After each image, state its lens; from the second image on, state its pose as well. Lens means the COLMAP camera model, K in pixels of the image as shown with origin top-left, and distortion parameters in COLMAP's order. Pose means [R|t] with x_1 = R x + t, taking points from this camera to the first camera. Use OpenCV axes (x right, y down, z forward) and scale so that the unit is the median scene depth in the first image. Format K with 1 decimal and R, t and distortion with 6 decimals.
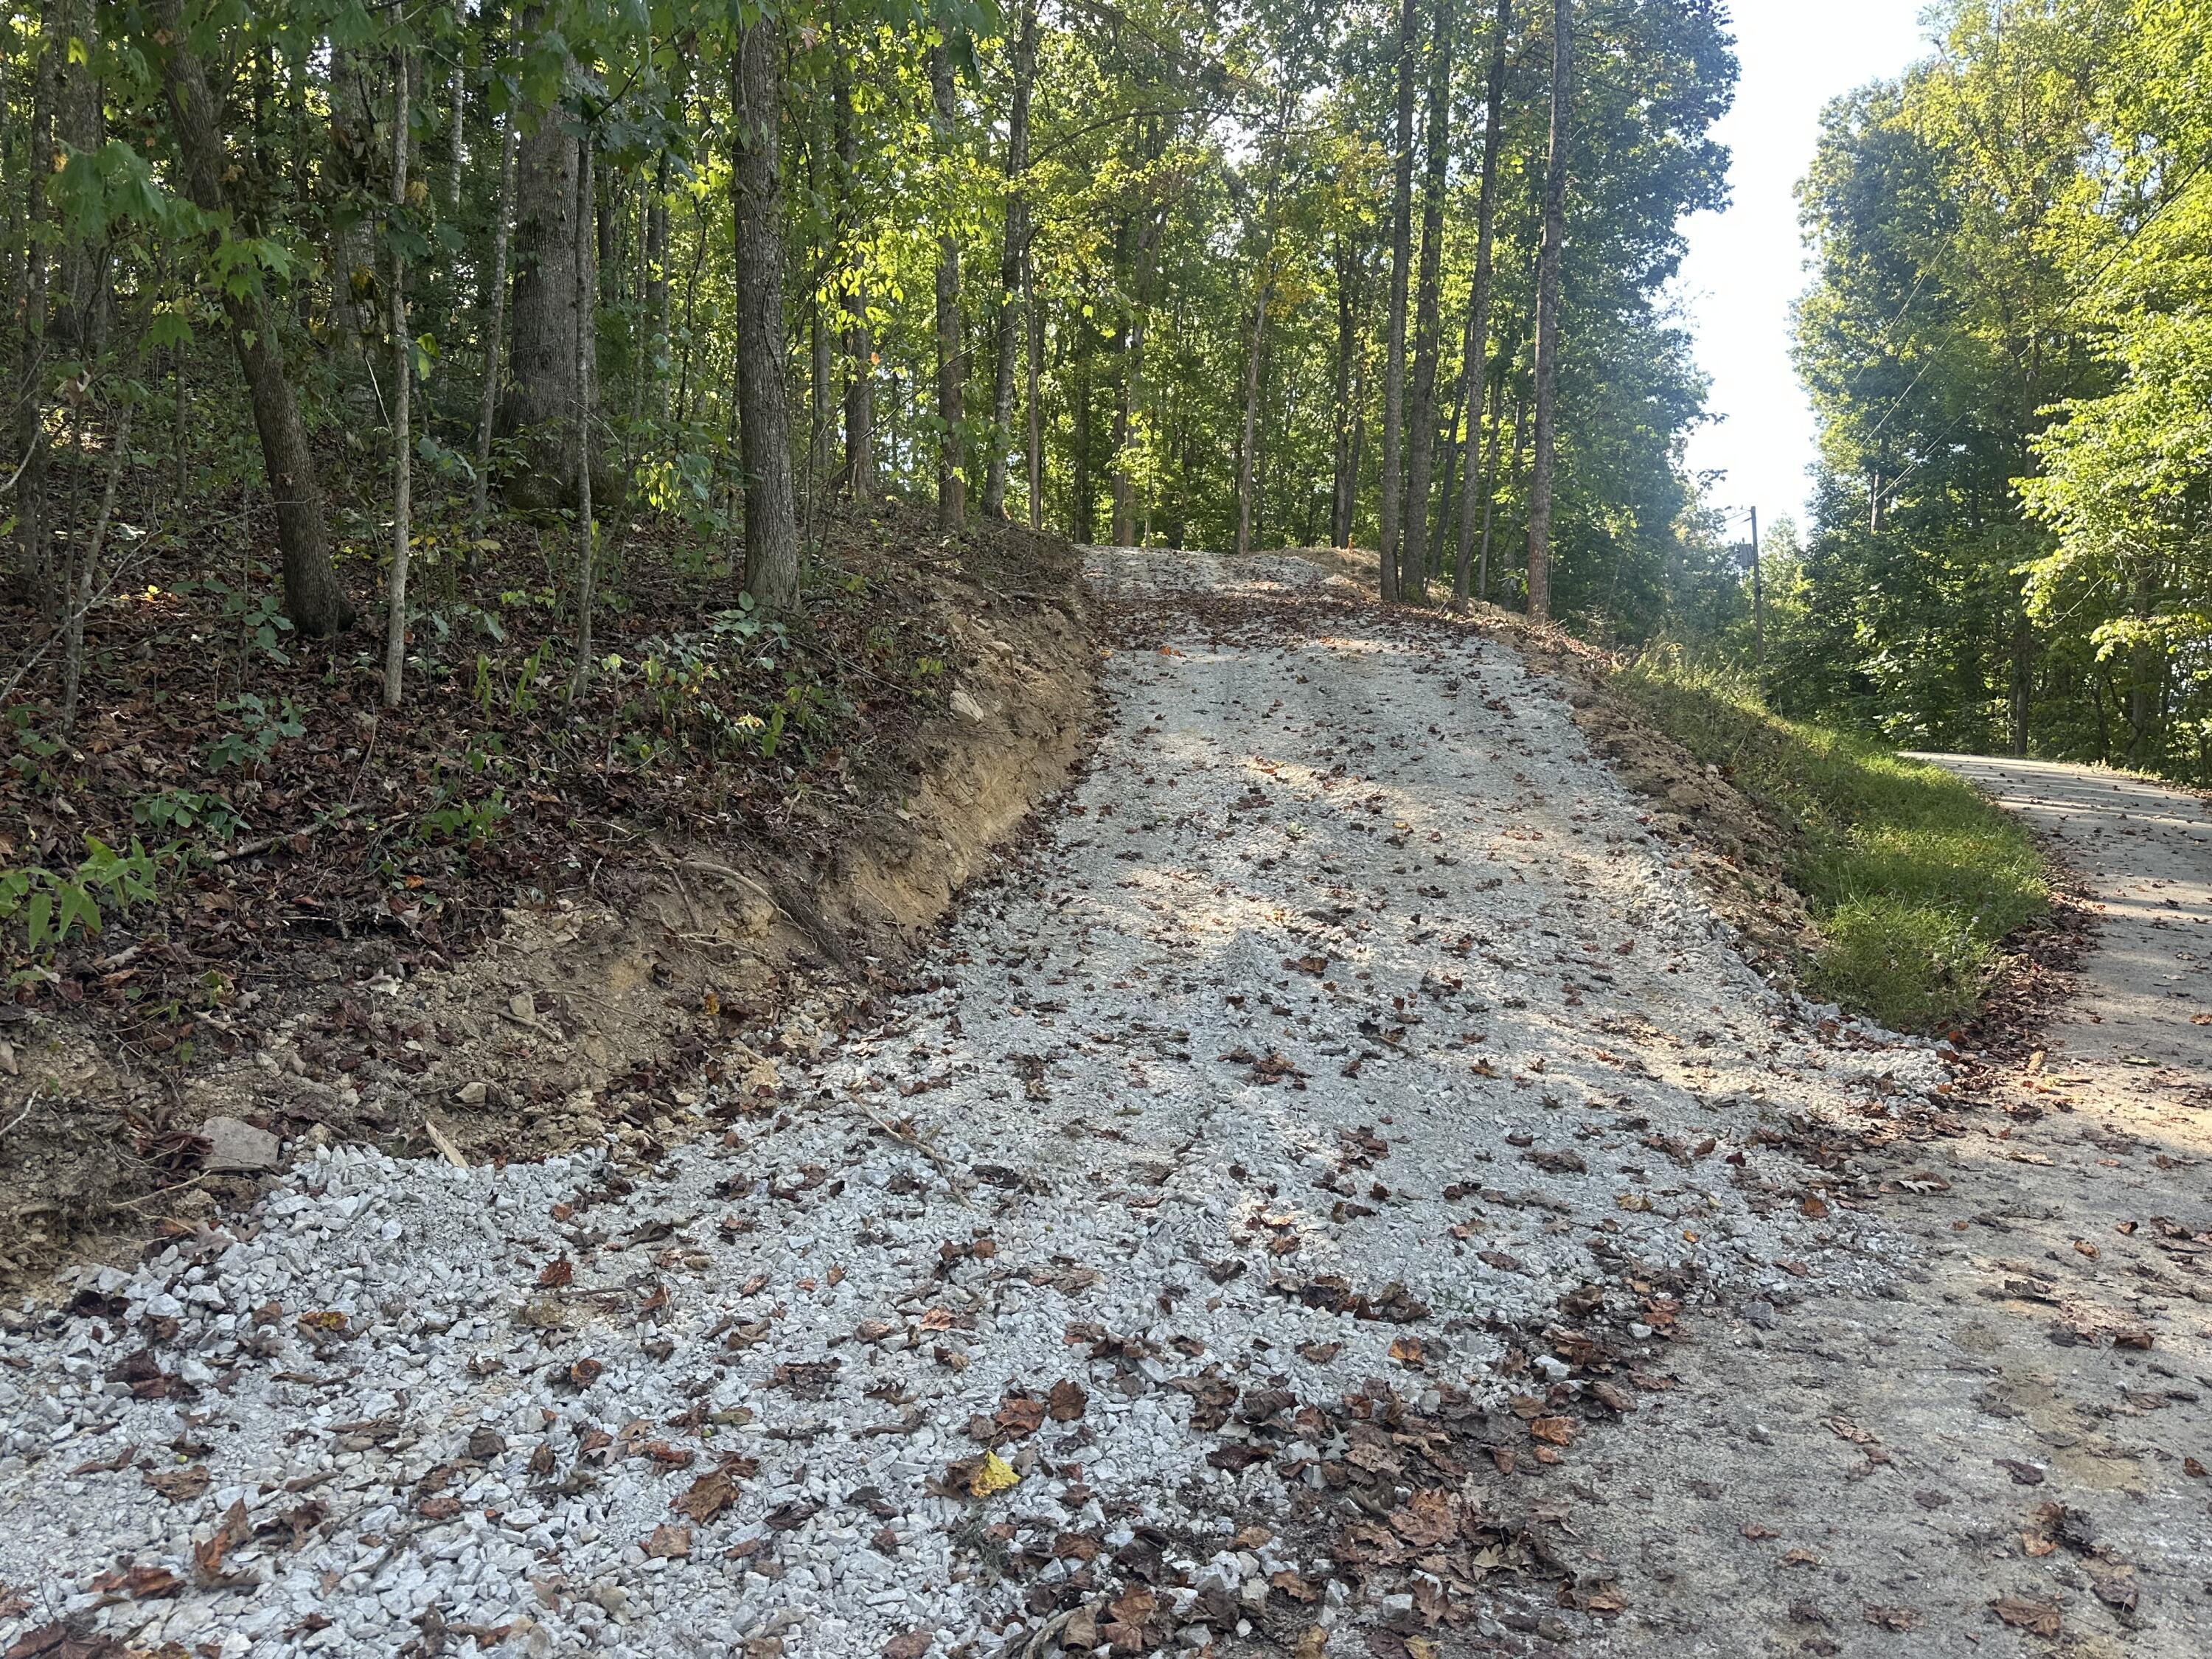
lens RADIAL K [[1542.3, 0, 1090.6], [0, 1542.3, 845.0], [0, 0, 1]] dist [0.080679, -0.101440]
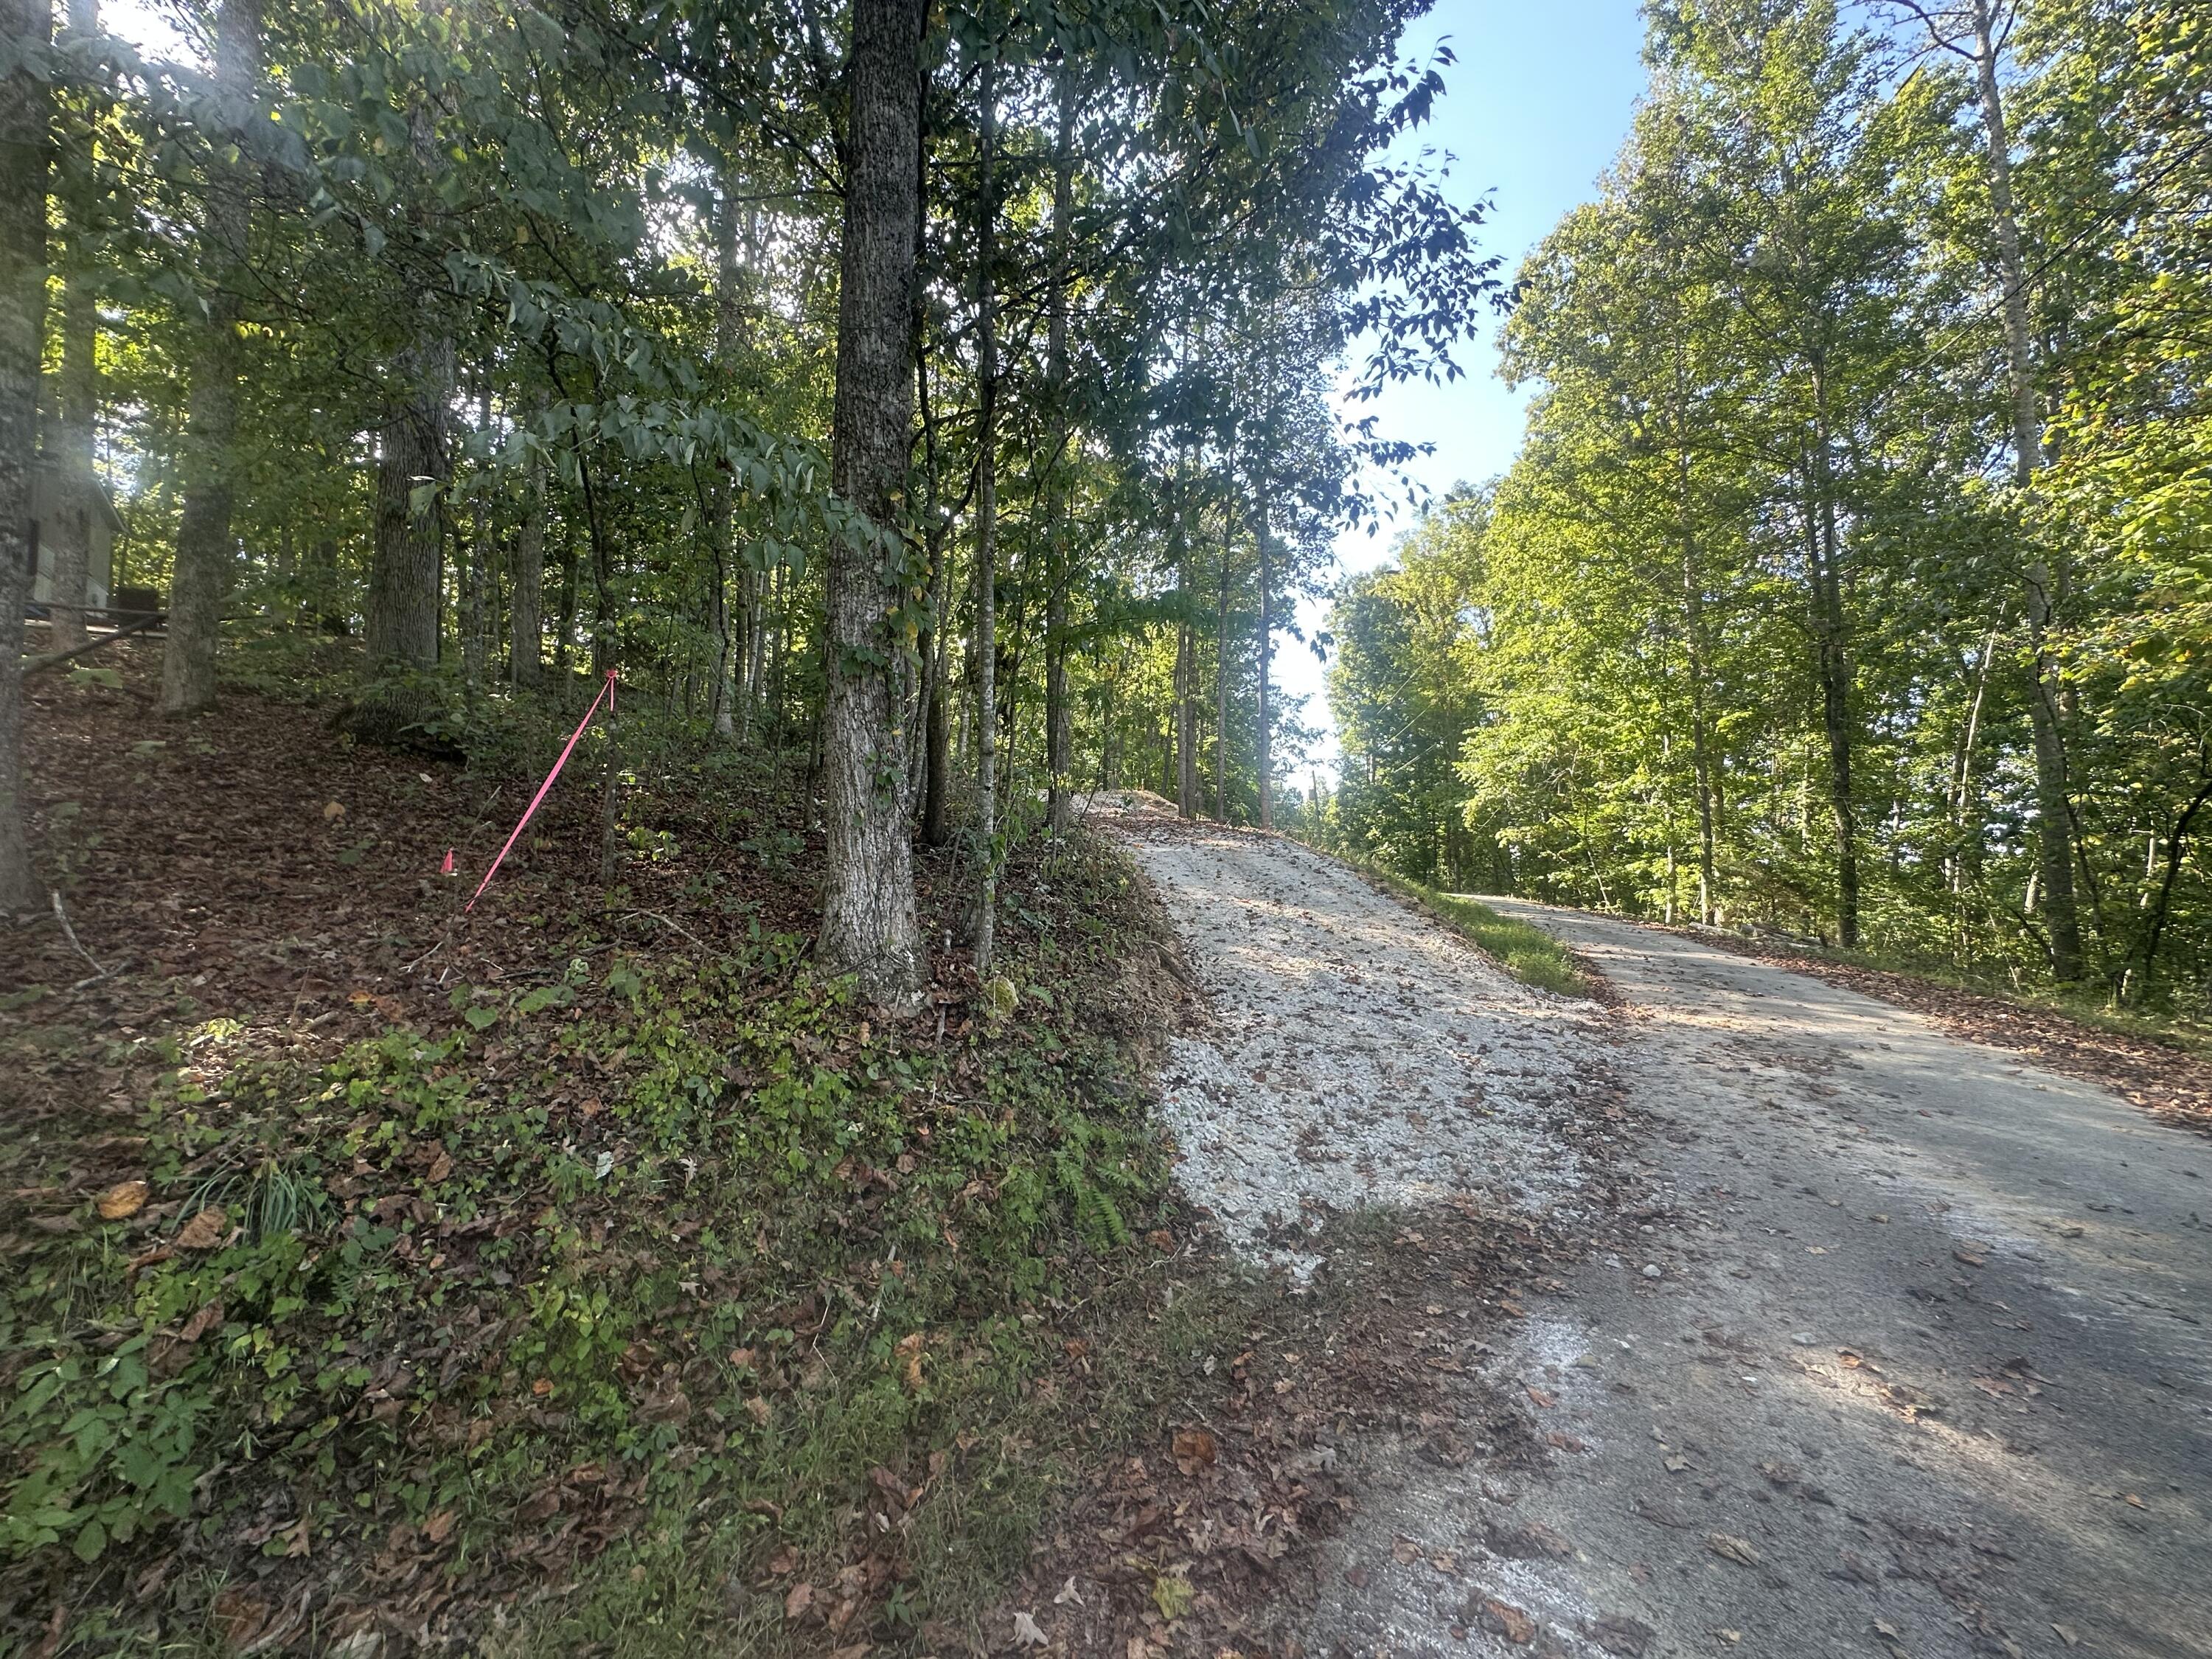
lens RADIAL K [[903.2, 0, 1121.8], [0, 903.2, 822.8], [0, 0, 1]] dist [-0.003040, 0.000400]
pose [[0.974821, 0.004002, 0.222952, -0.091723], [0.028328, 0.989515, -0.141623, 0.005706], [-0.221181, 0.144373, 0.964487, -0.050789]]
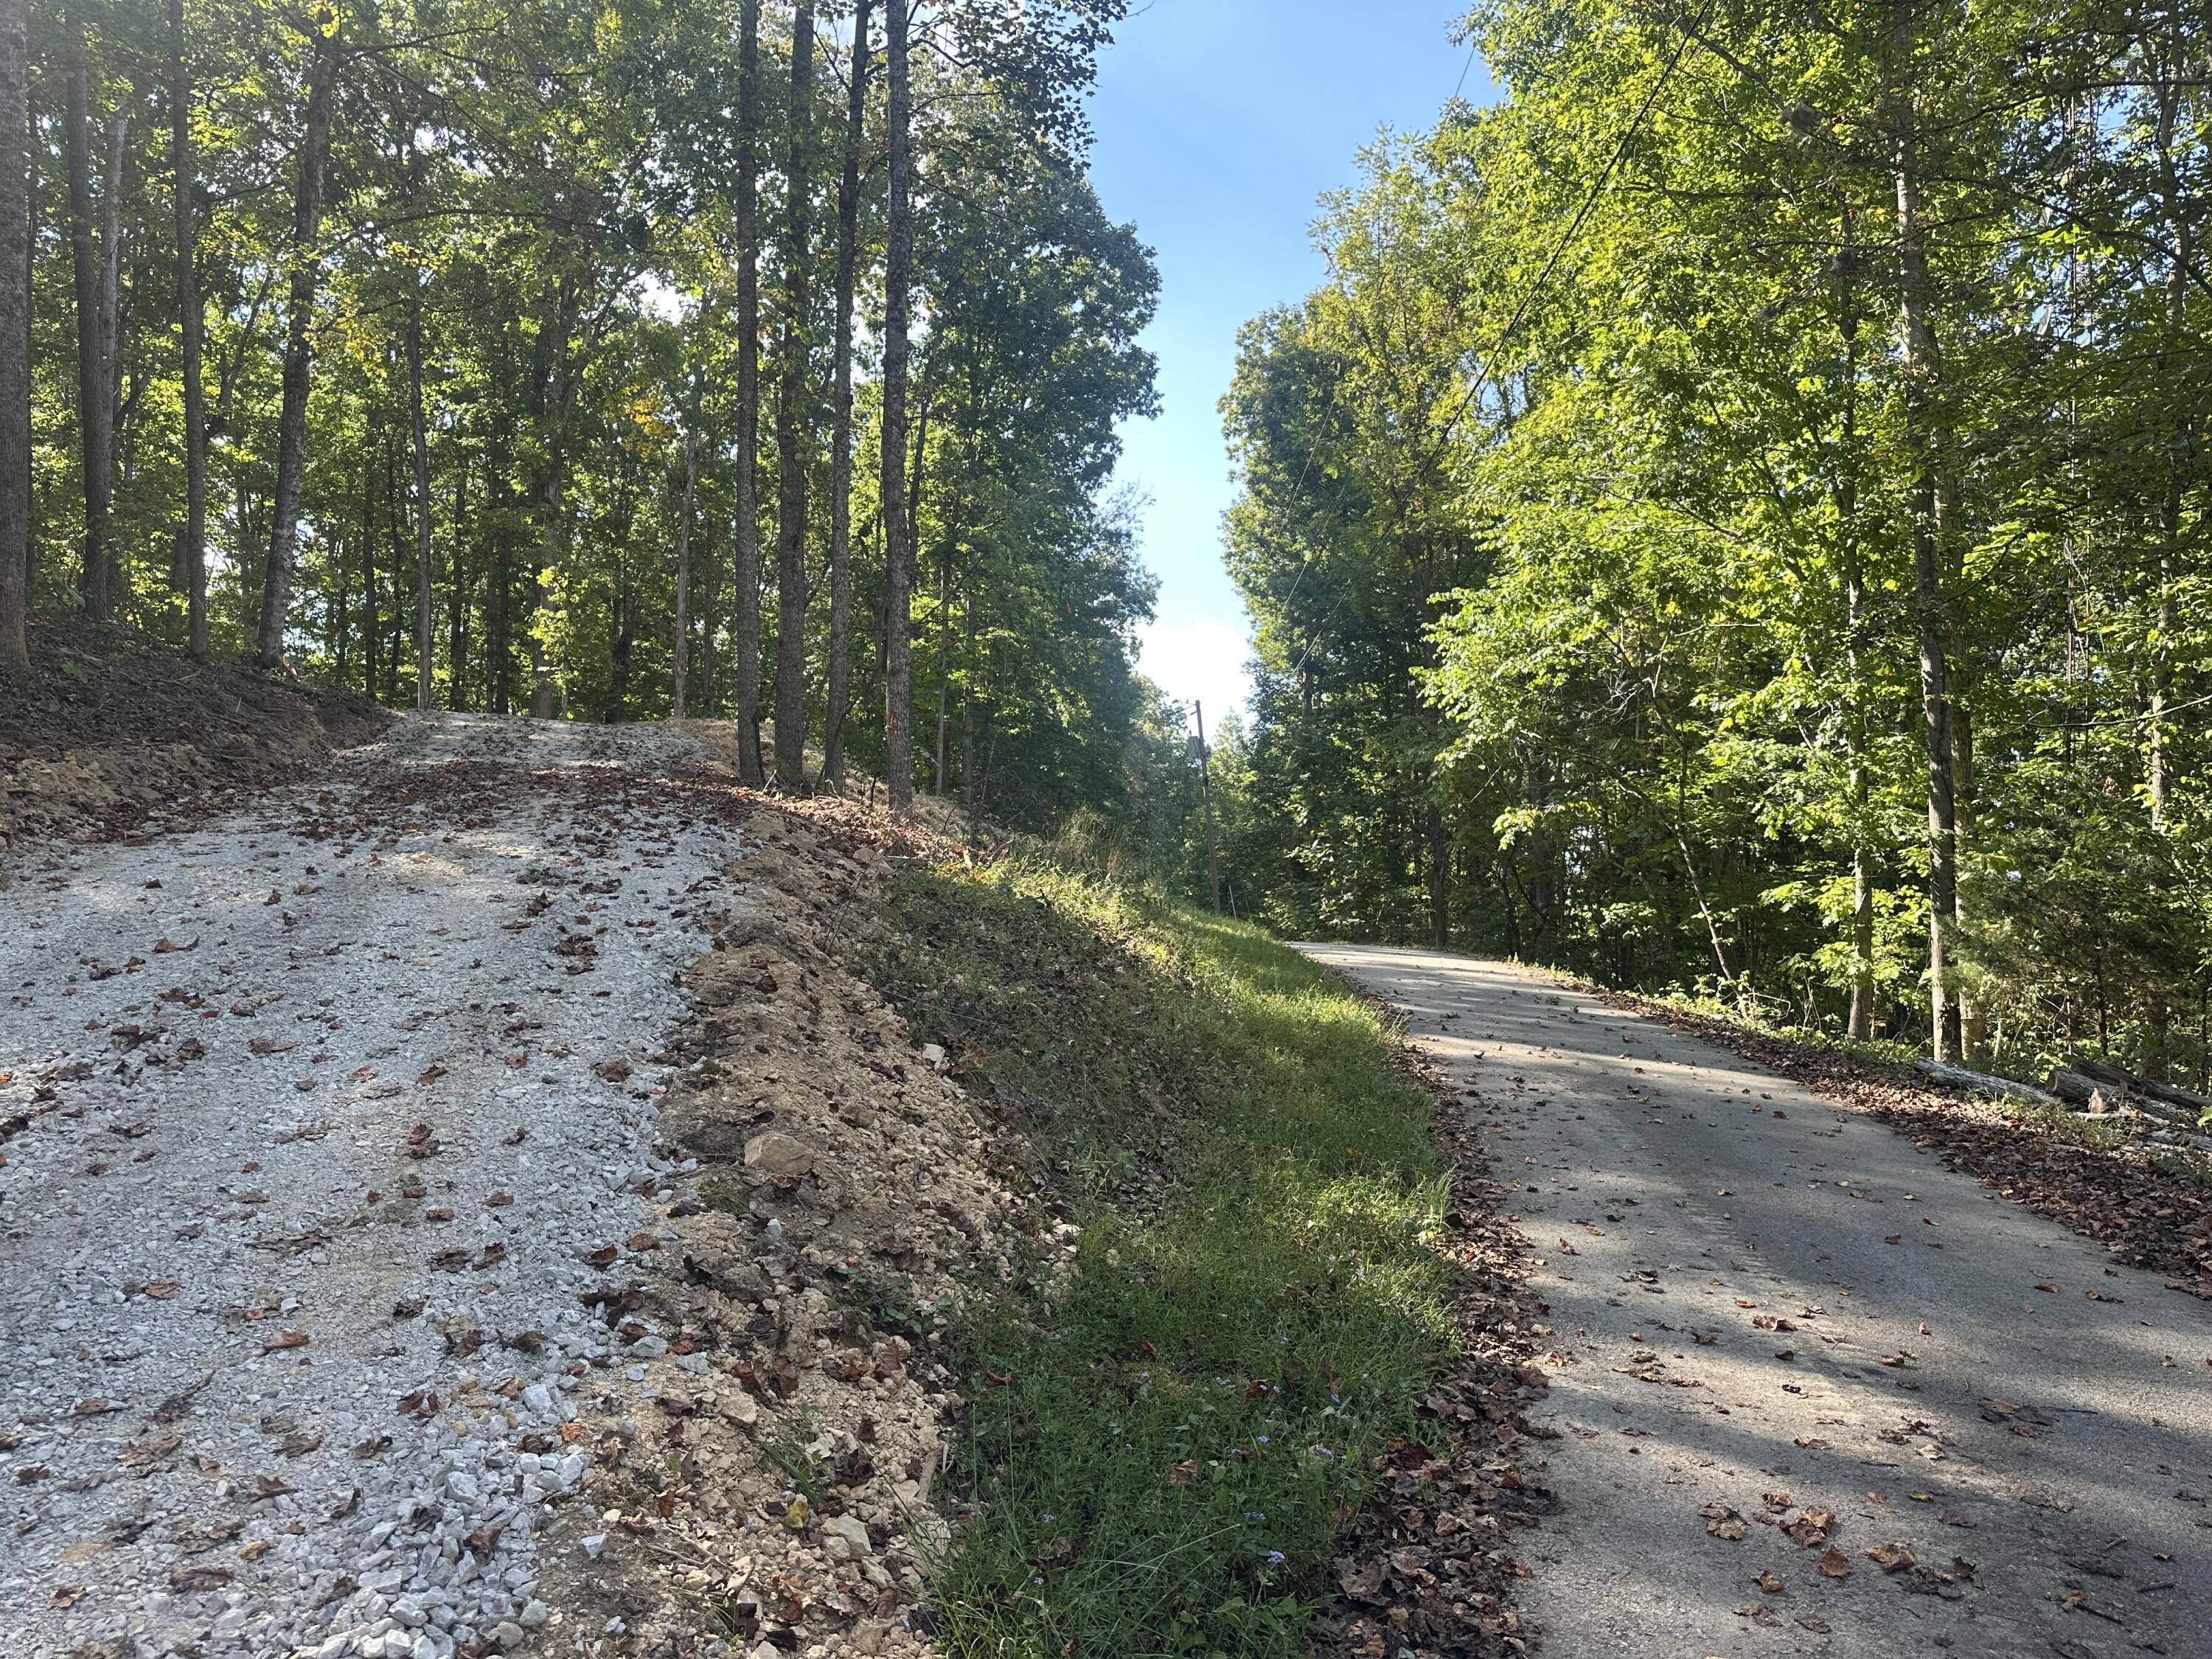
lens RADIAL K [[1542.3, 0, 1124.3], [0, 1542.3, 844.3], [0, 0, 1]] dist [0.080679, -0.101440]
pose [[0.945896, -0.004473, 0.324438, 0.077808], [0.043758, 0.992529, -0.113891, -0.015824], [-0.321505, 0.121926, 0.939025, 0.121894]]
